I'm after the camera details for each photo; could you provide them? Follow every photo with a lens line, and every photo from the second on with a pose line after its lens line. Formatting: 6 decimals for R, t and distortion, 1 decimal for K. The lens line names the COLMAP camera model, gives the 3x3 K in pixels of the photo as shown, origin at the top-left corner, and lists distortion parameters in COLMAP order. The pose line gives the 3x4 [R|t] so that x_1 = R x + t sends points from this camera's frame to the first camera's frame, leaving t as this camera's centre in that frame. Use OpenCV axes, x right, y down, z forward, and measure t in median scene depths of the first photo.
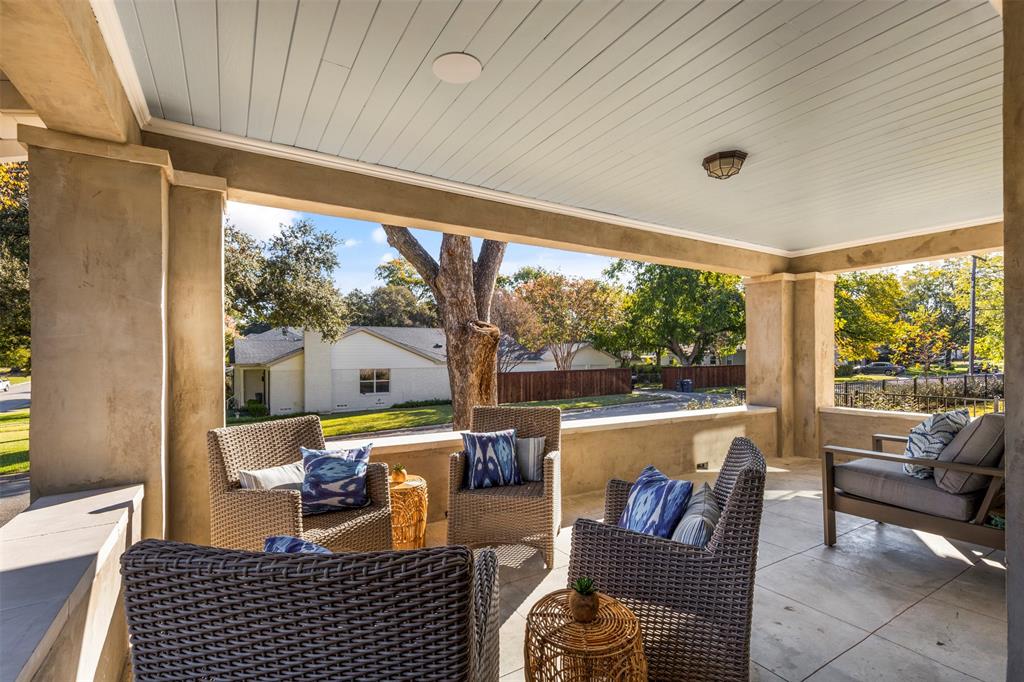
lens RADIAL K [[466.7, 0, 513.2], [0, 466.7, 351.4], [0, 0, 1]] dist [0.008369, -0.001506]
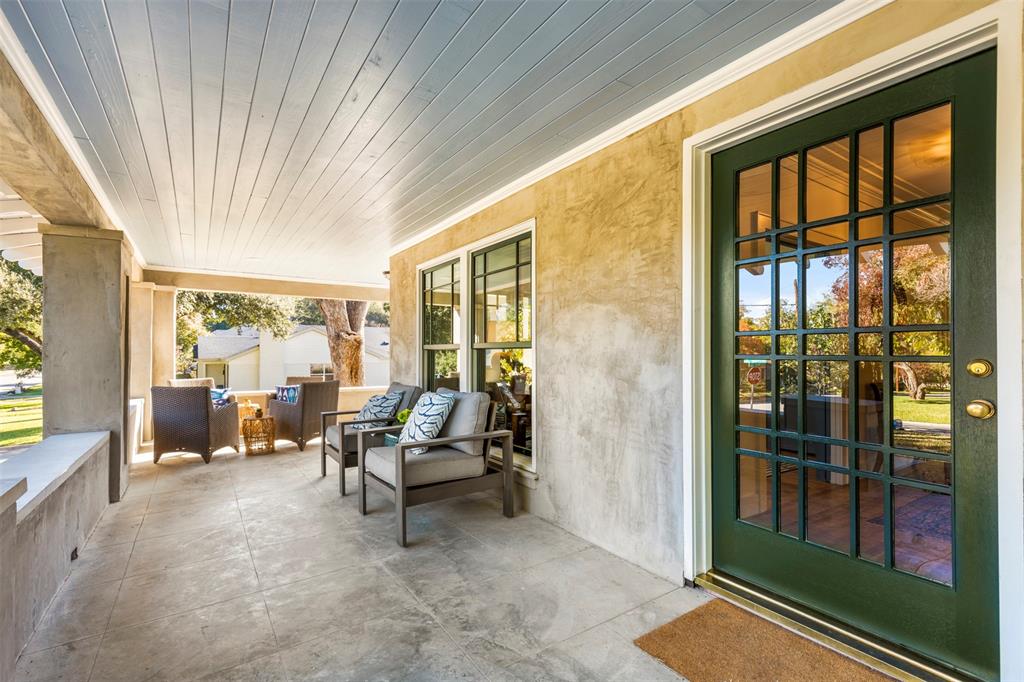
lens RADIAL K [[466.7, 0, 509.5], [0, 466.7, 343.1], [0, 0, 1]] dist [0.008369, -0.001506]
pose [[0.999108, 0.004465, 0.041993, 0.145567], [-0.004065, 0.999946, -0.009601, -0.004475], [-0.042033, 0.009422, 0.999072, -0.215607]]
